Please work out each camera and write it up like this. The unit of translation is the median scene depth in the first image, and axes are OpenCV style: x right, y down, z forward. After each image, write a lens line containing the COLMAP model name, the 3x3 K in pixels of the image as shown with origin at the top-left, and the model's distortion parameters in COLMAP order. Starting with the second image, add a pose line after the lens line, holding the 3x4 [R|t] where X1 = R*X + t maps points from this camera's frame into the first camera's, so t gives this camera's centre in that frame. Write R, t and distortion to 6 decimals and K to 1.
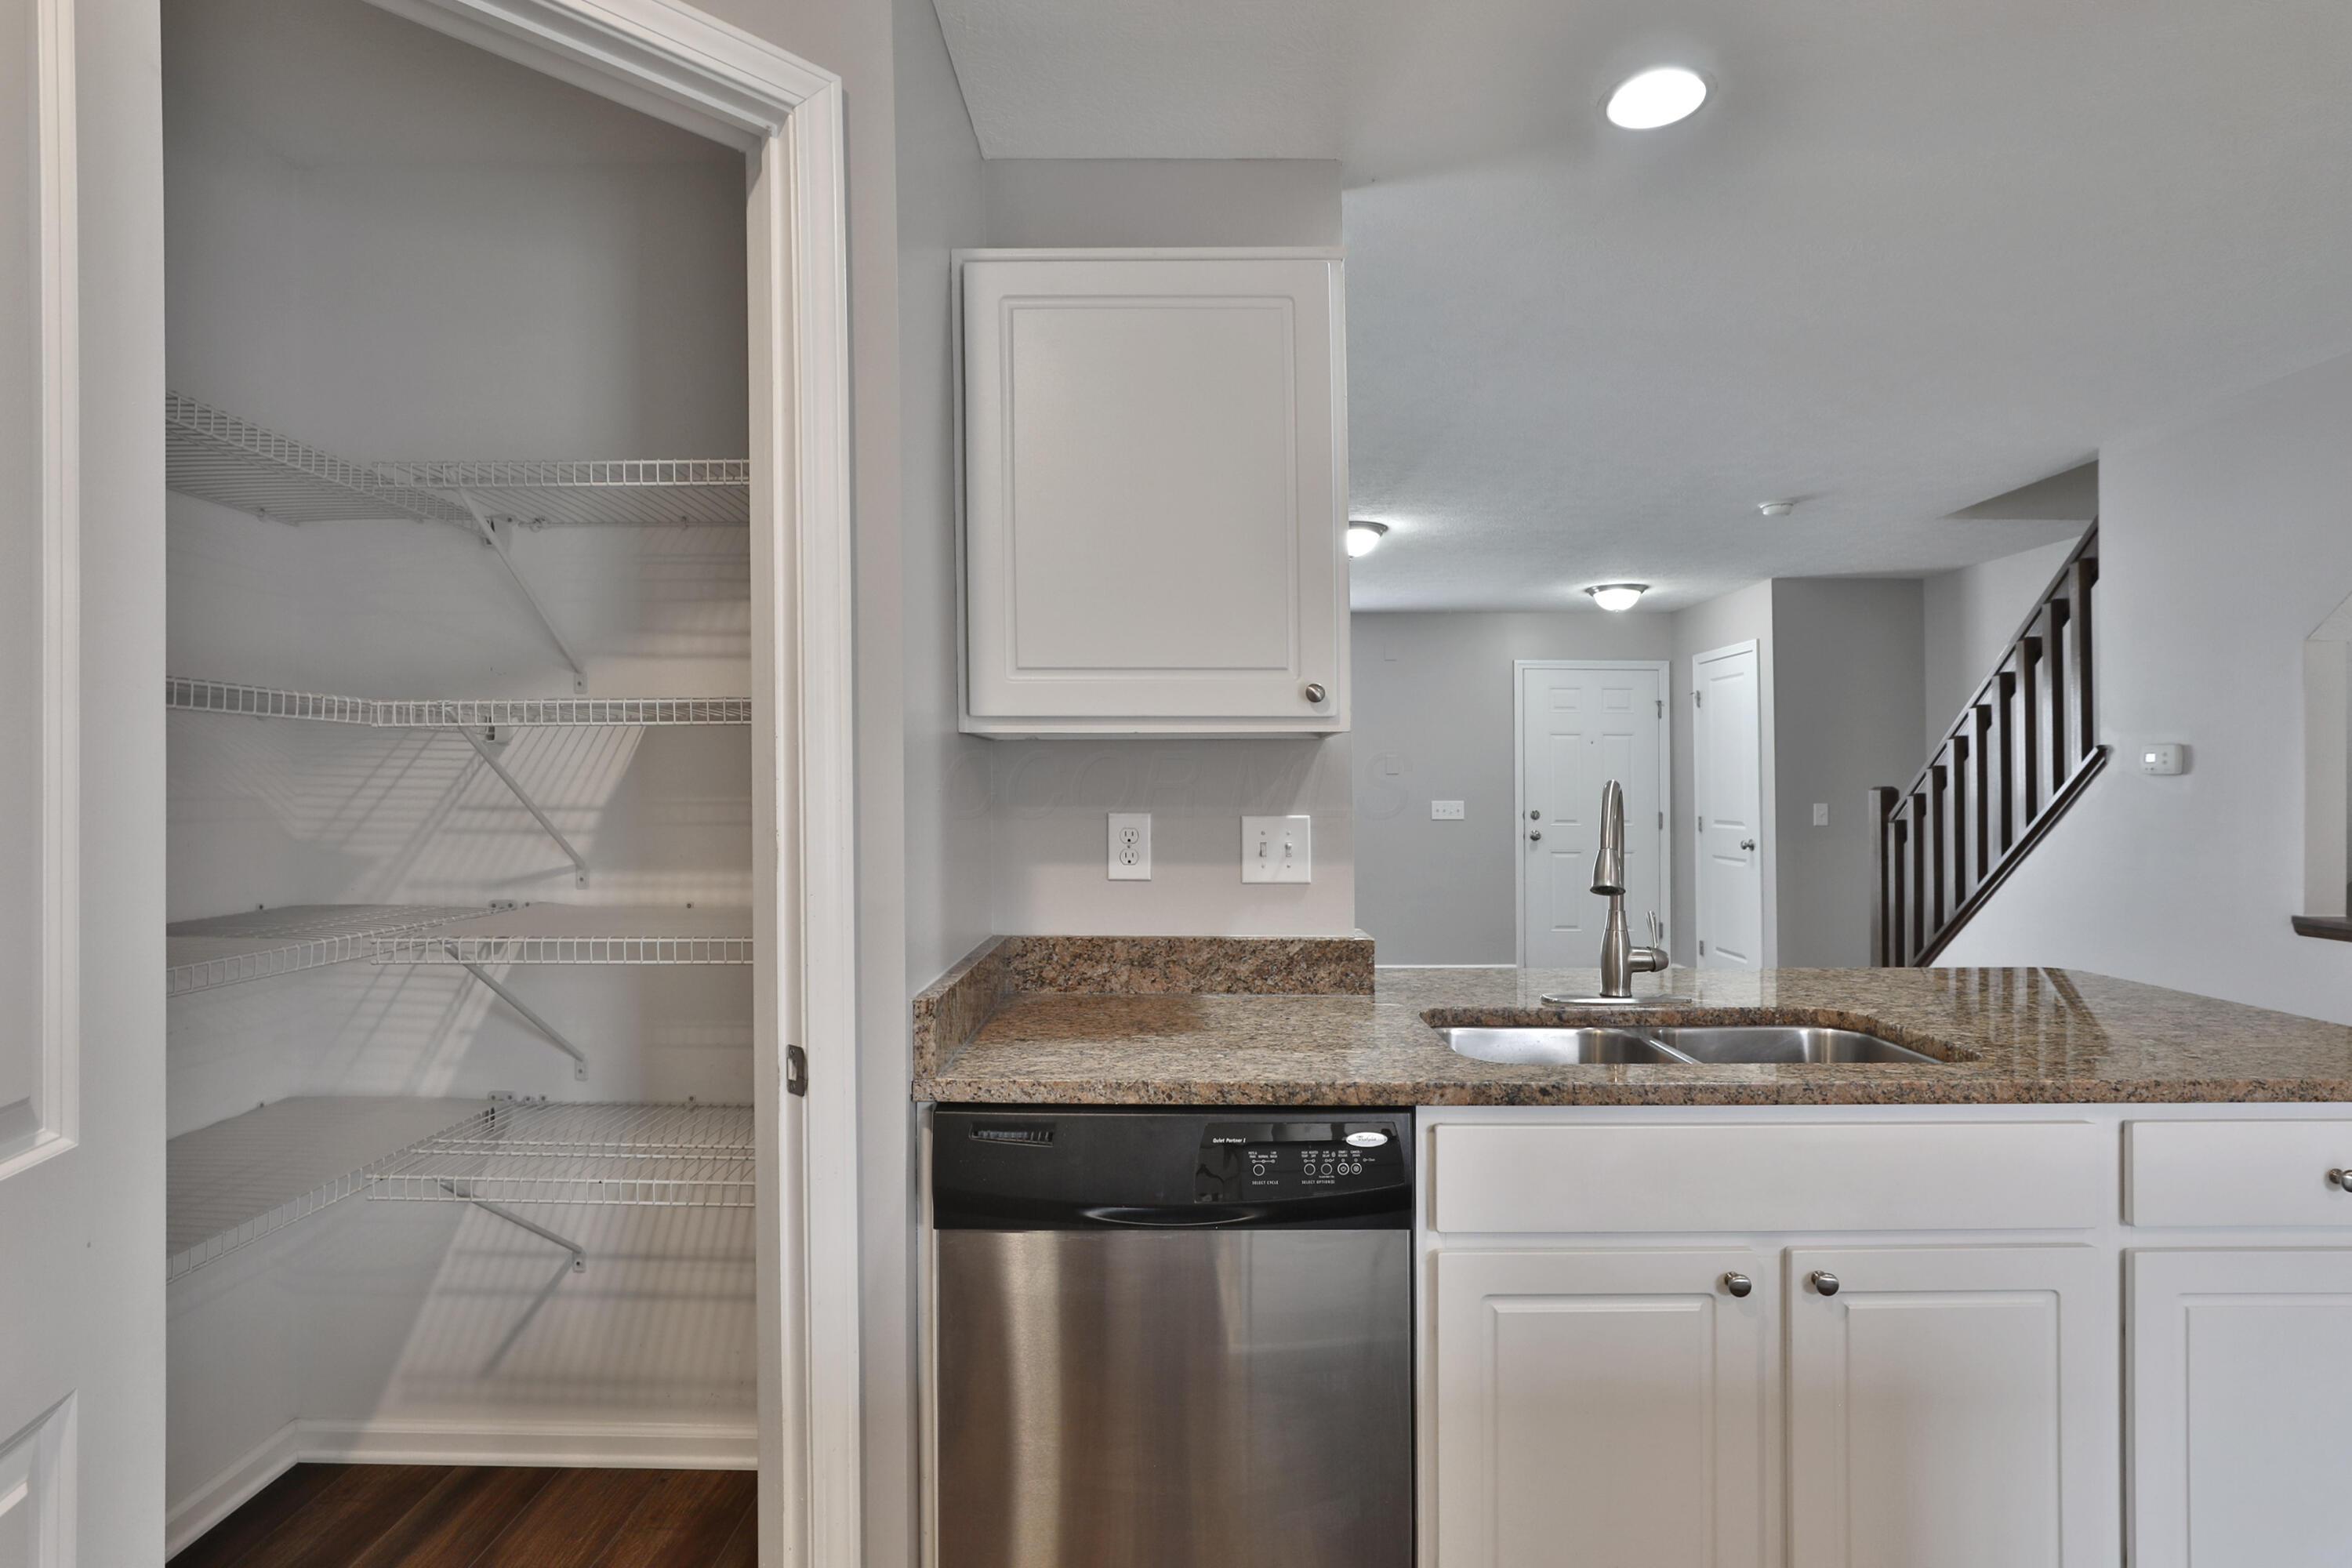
lens RADIAL K [[1157.0, 0, 1093.6], [0, 1157.0, 773.3], [0, 0, 1]] dist [-0.001595, -0.000125]
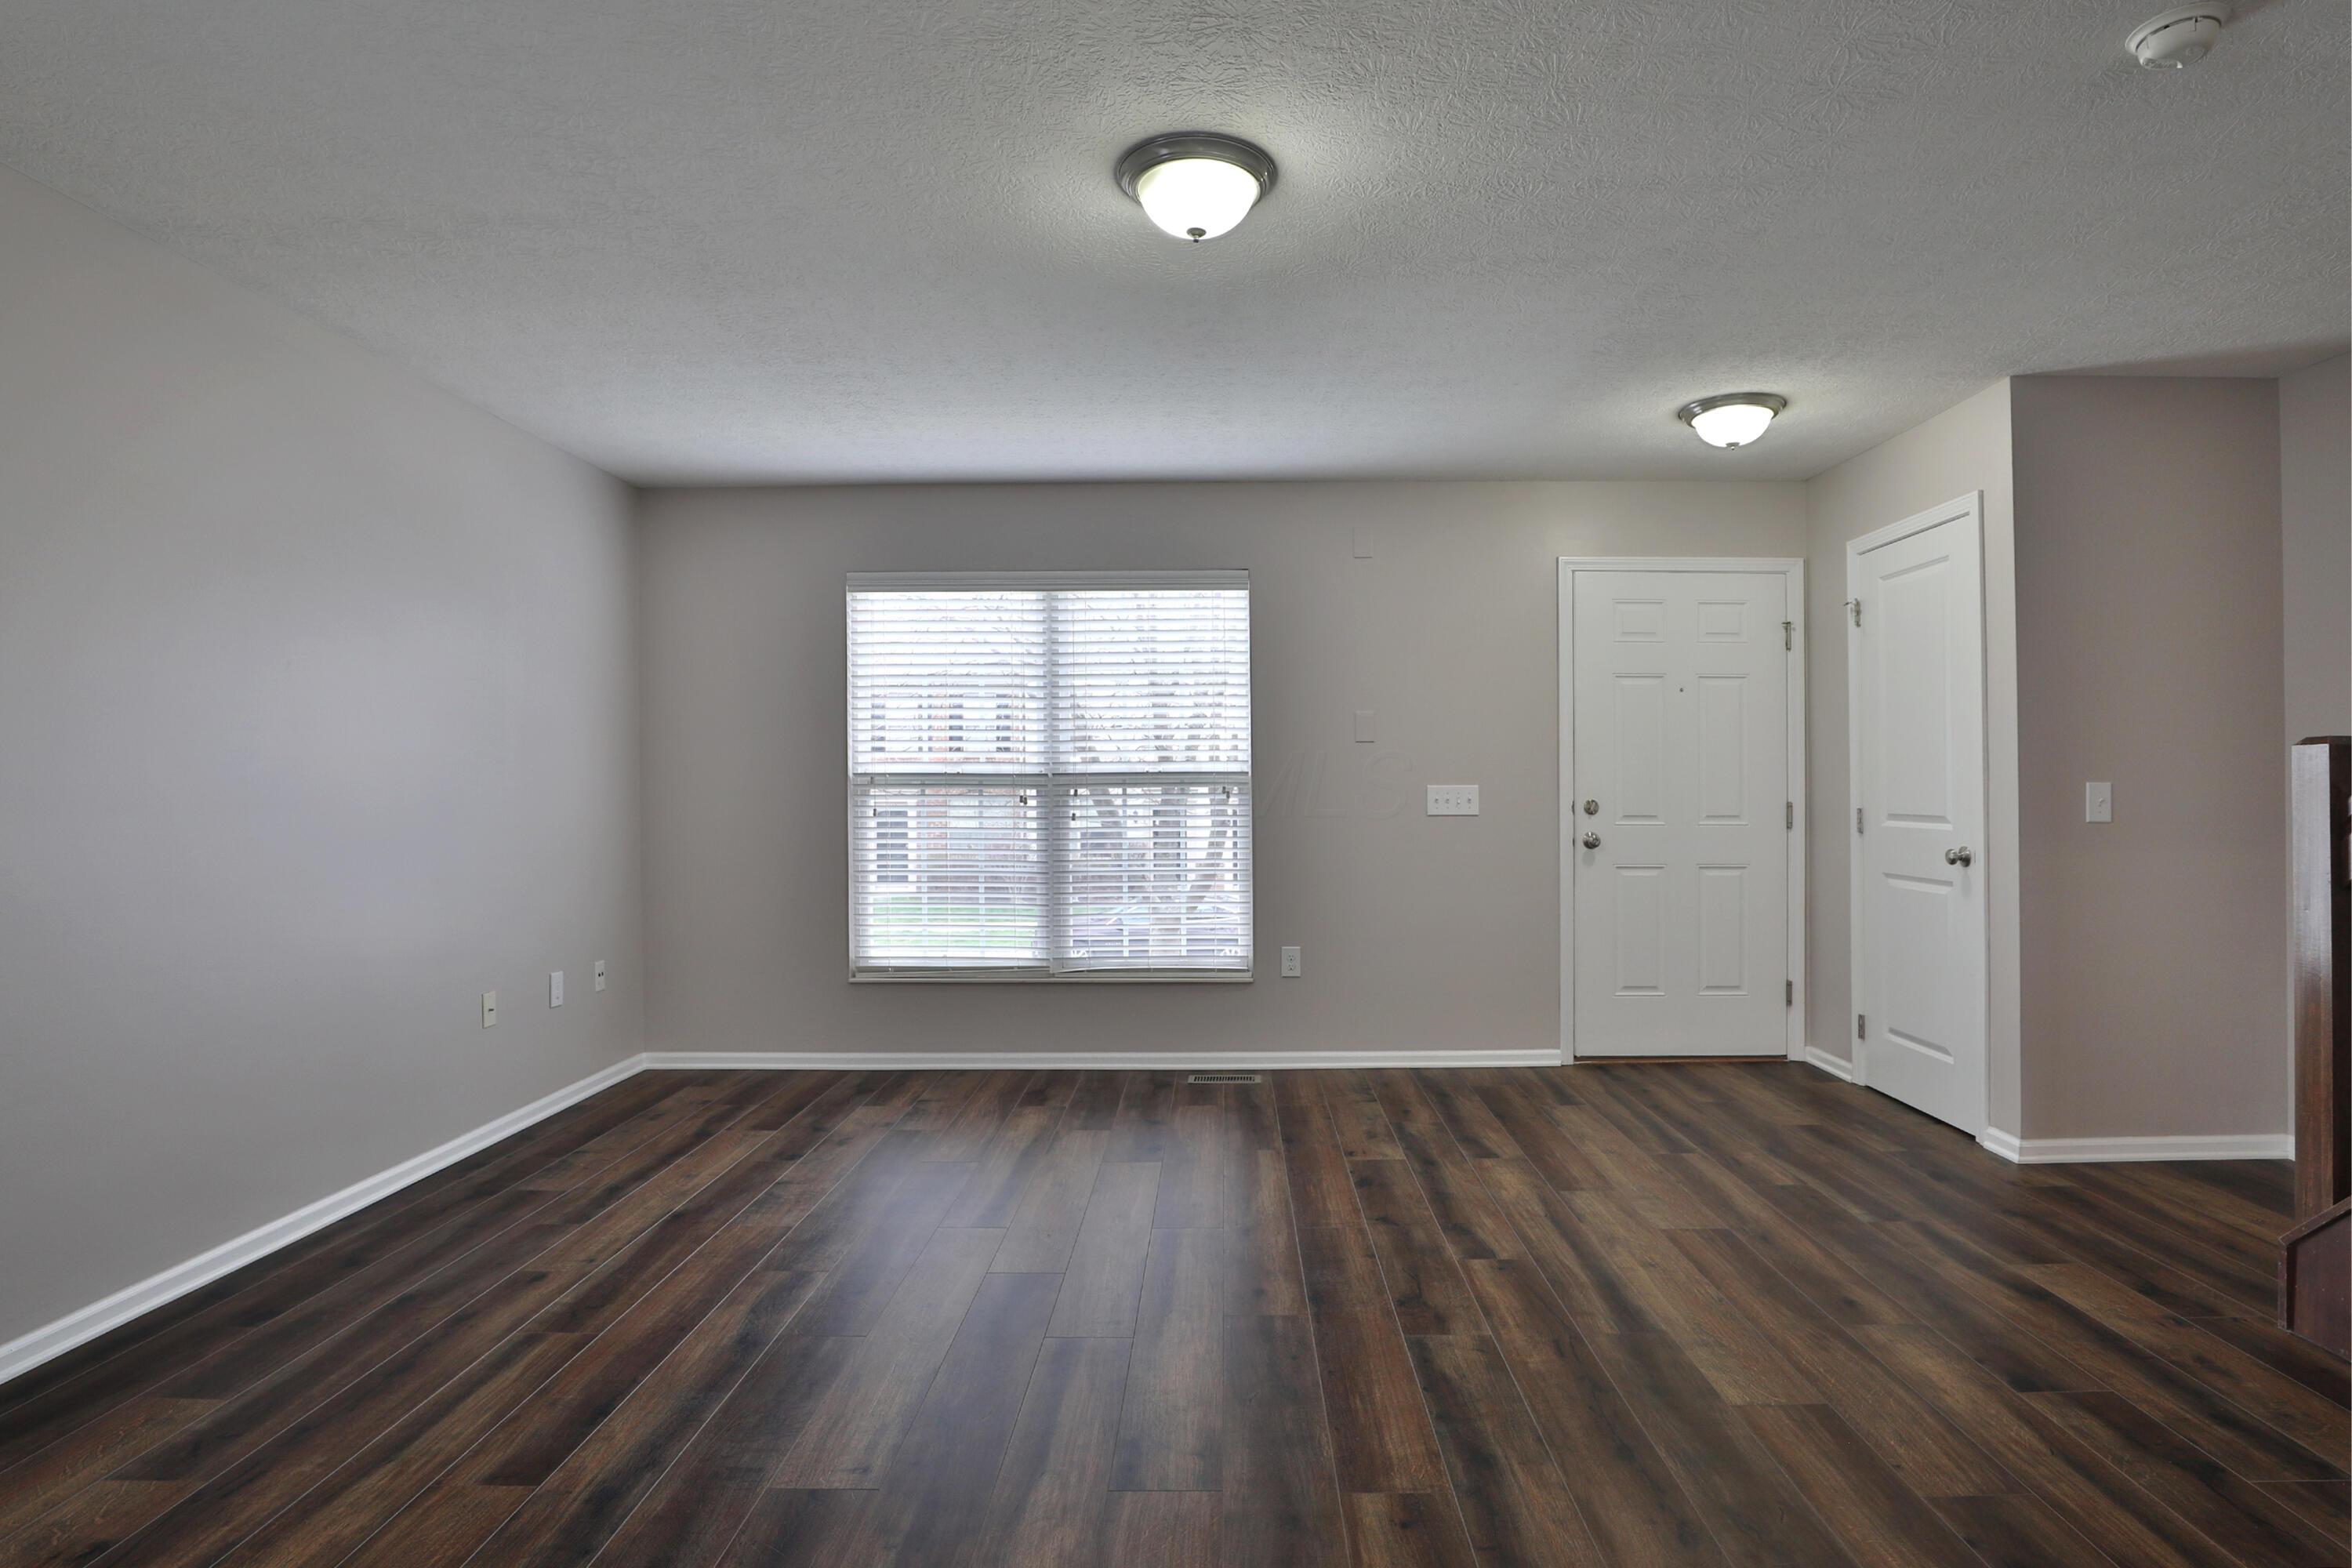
lens RADIAL K [[1217.0, 0, 1181.1], [0, 1217.0, 778.5], [0, 0, 1]] dist [-0.028233, 0.000231]
pose [[0.999092, -0.001119, 0.042579, 0.498508], [0.000879, 0.999984, 0.005654, 0.061834], [-0.042585, -0.005612, 0.999077, 1.335211]]
